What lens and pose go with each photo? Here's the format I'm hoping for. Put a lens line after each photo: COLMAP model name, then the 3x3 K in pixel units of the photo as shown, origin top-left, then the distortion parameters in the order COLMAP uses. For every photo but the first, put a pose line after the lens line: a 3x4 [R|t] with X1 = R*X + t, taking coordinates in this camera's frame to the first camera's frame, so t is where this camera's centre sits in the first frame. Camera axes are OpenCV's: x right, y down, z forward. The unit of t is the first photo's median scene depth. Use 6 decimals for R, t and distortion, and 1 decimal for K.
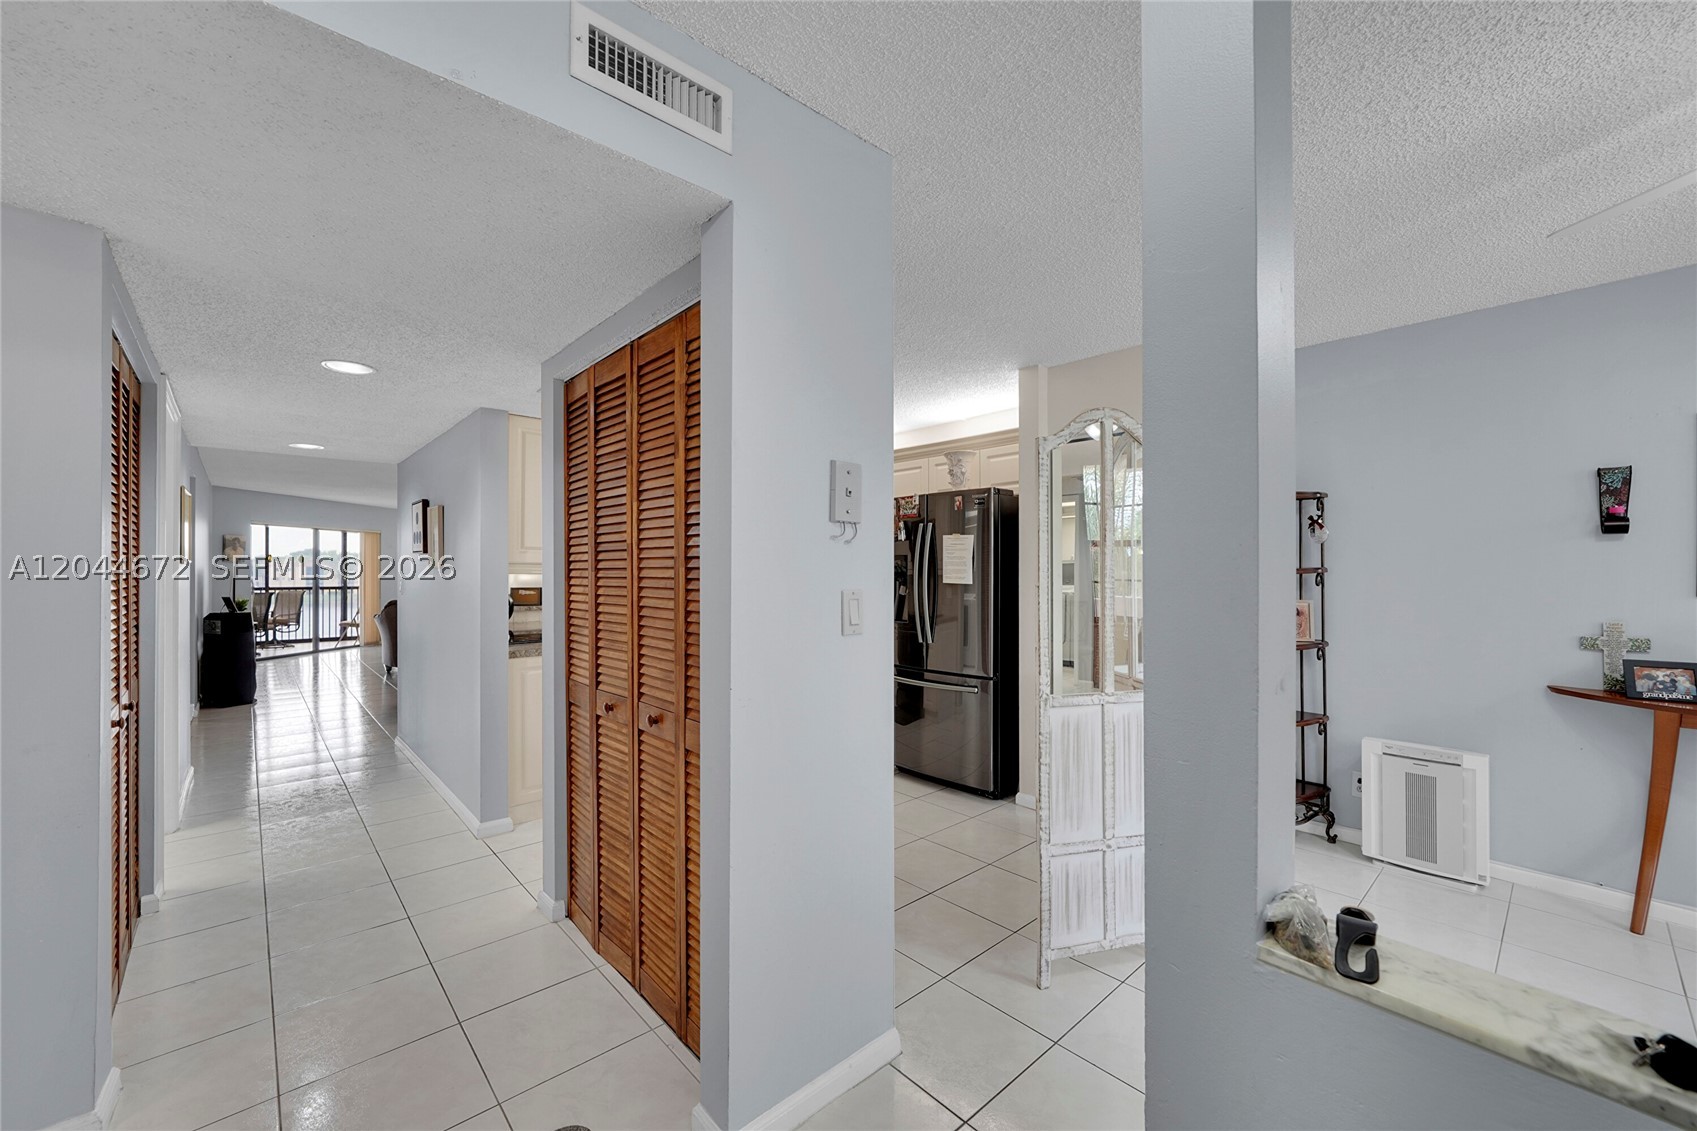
lens RADIAL K [[651.8, 0, 853.5], [0, 651.8, 568.1], [0, 0, 1]] dist [-0.000240, -0.000007]
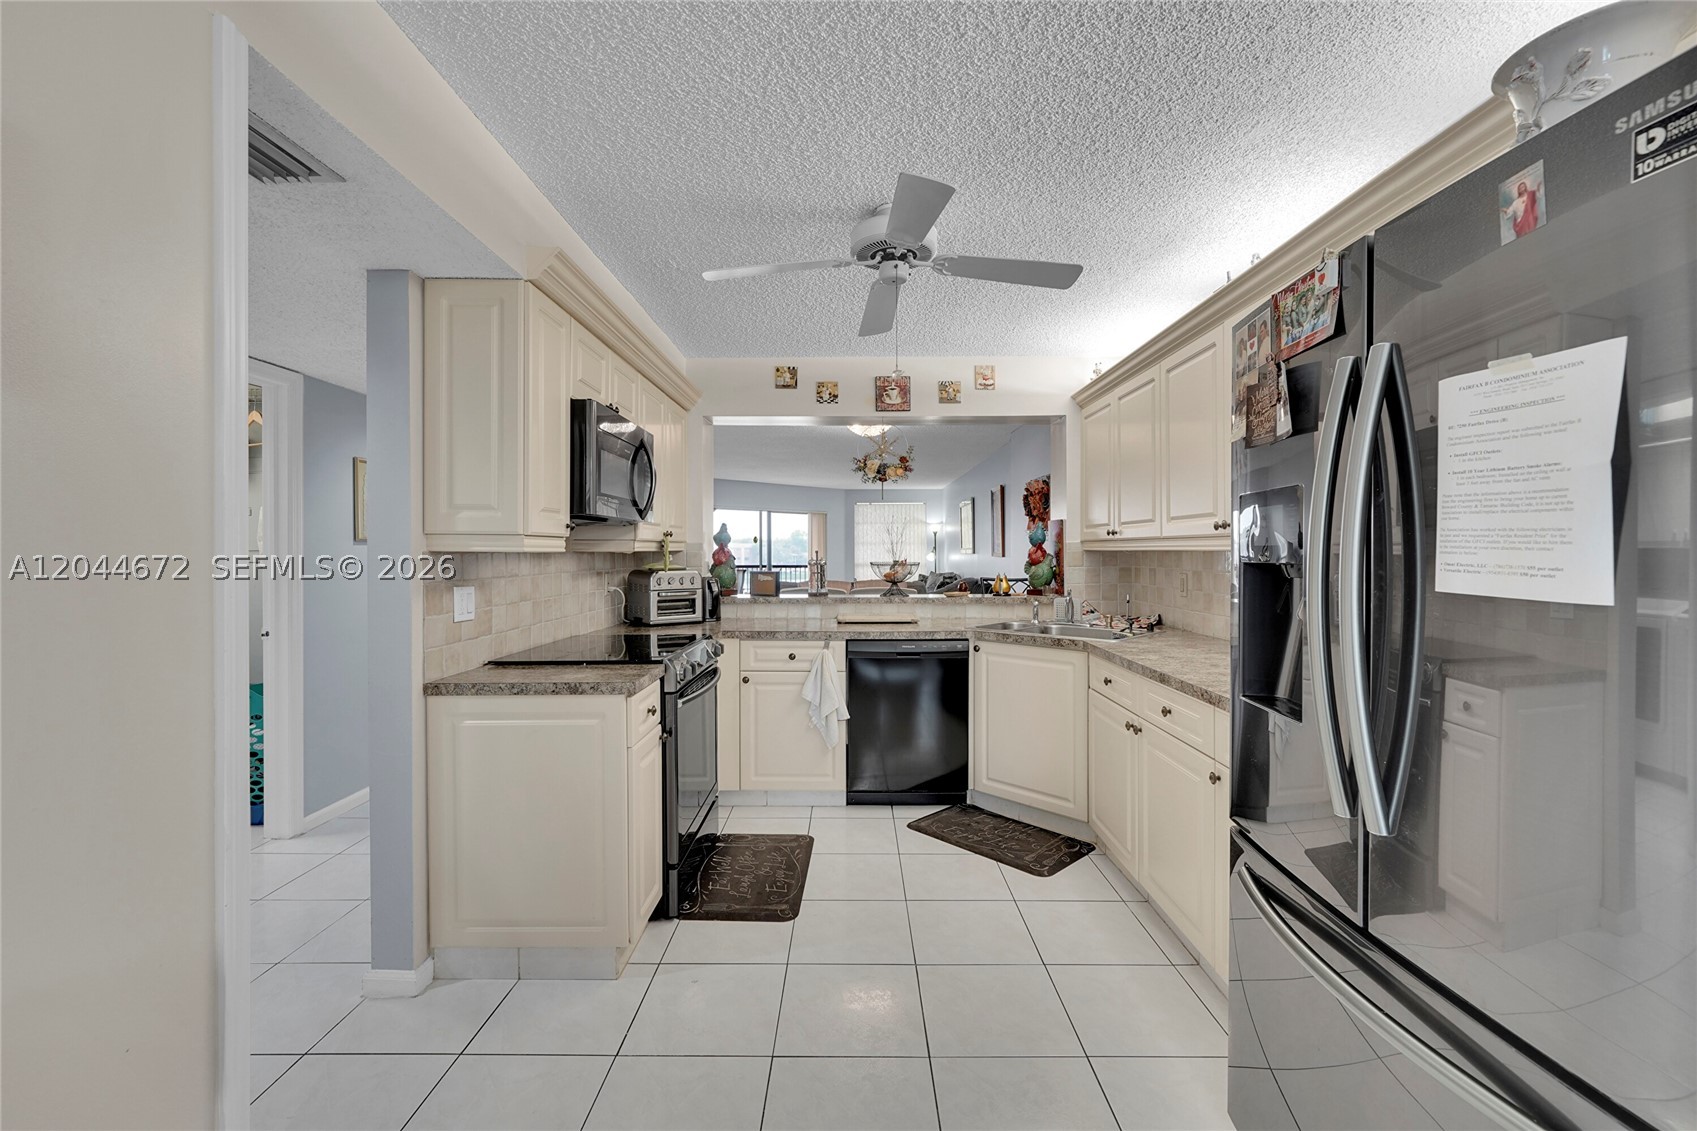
lens RADIAL K [[681.5, 0, 853.4], [0, 681.5, 552.5], [0, 0, 1]] dist [-0.000107, -0.000056]
pose [[0.755112, 0.002599, -0.655591, 0.141671], [0.007486, 0.999893, 0.012587, 0.005046], [0.655553, -0.014412, 0.755011, 0.694564]]
